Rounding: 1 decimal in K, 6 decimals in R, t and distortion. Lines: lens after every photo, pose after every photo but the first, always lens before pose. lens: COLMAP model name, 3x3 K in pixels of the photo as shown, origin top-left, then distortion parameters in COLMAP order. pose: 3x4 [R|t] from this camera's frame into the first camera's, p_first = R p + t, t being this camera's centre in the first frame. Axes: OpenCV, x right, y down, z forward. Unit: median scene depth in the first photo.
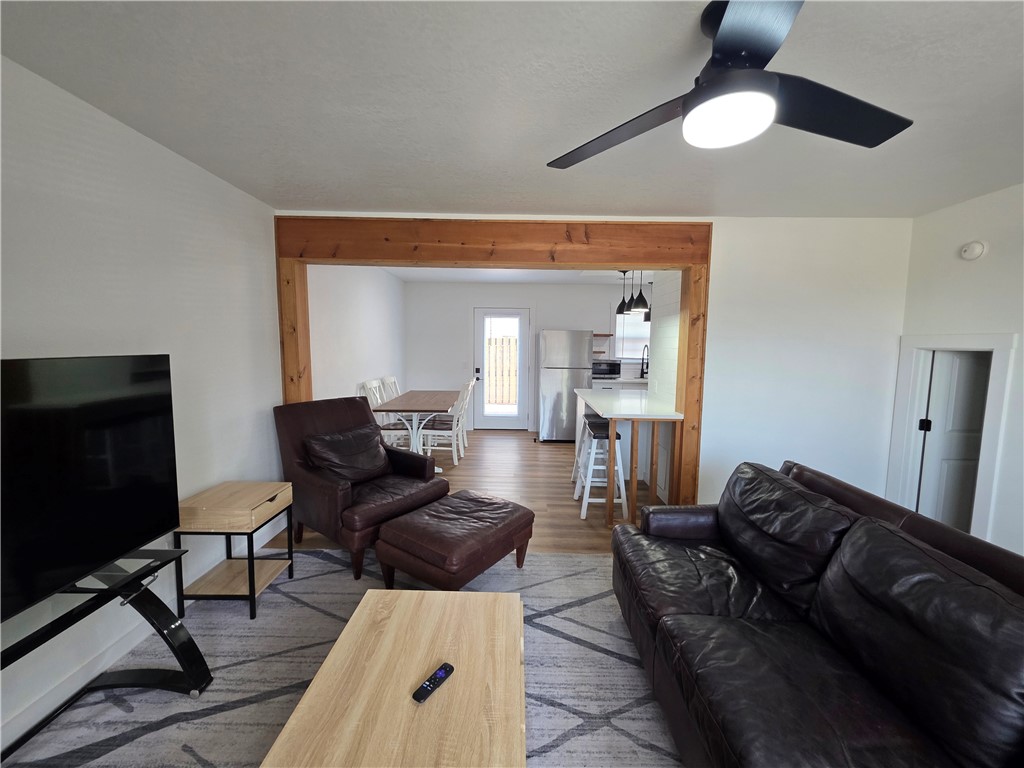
lens RADIAL K [[412.3, 0, 519.5], [0, 412.3, 381.4], [0, 0, 1]] dist [0.001679, -0.000621]
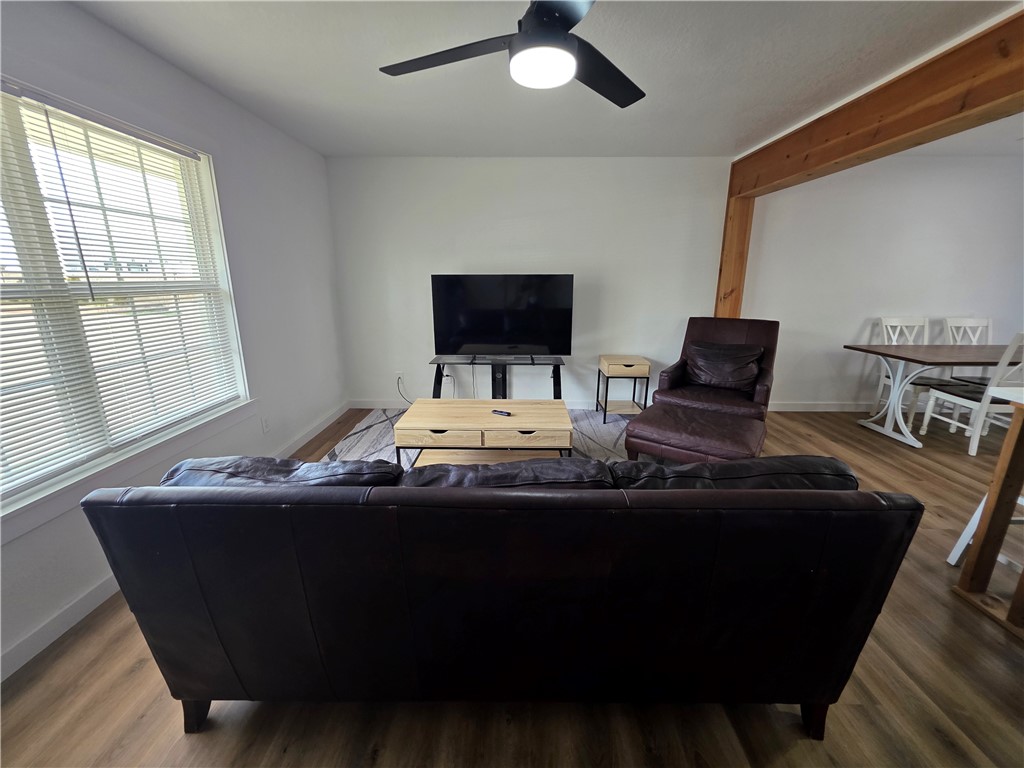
lens RADIAL K [[412.3, 0, 516.5], [0, 412.3, 379.0], [0, 0, 1]] dist [0.001679, -0.000621]
pose [[-0.020635, 0.227828, -0.973483, 0.357283], [-0.093432, 0.968989, 0.228757, 0.001332], [0.995412, 0.095675, 0.001292, 0.190962]]
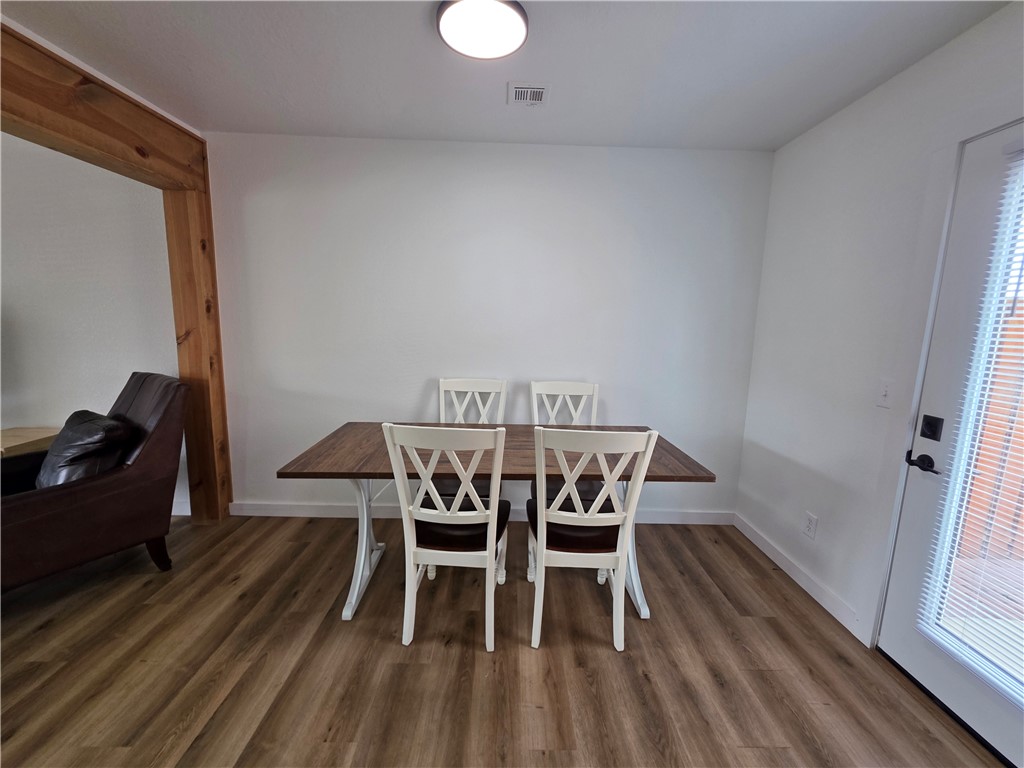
lens RADIAL K [[412.3, 0, 511.2], [0, 412.3, 381.9], [0, 0, 1]] dist [0.001679, -0.000621]
pose [[0.004817, 0.139935, -0.990149, 0.125497], [-0.116567, 0.983489, 0.138427, -0.057991], [0.993171, 0.114751, 0.021050, 0.783712]]
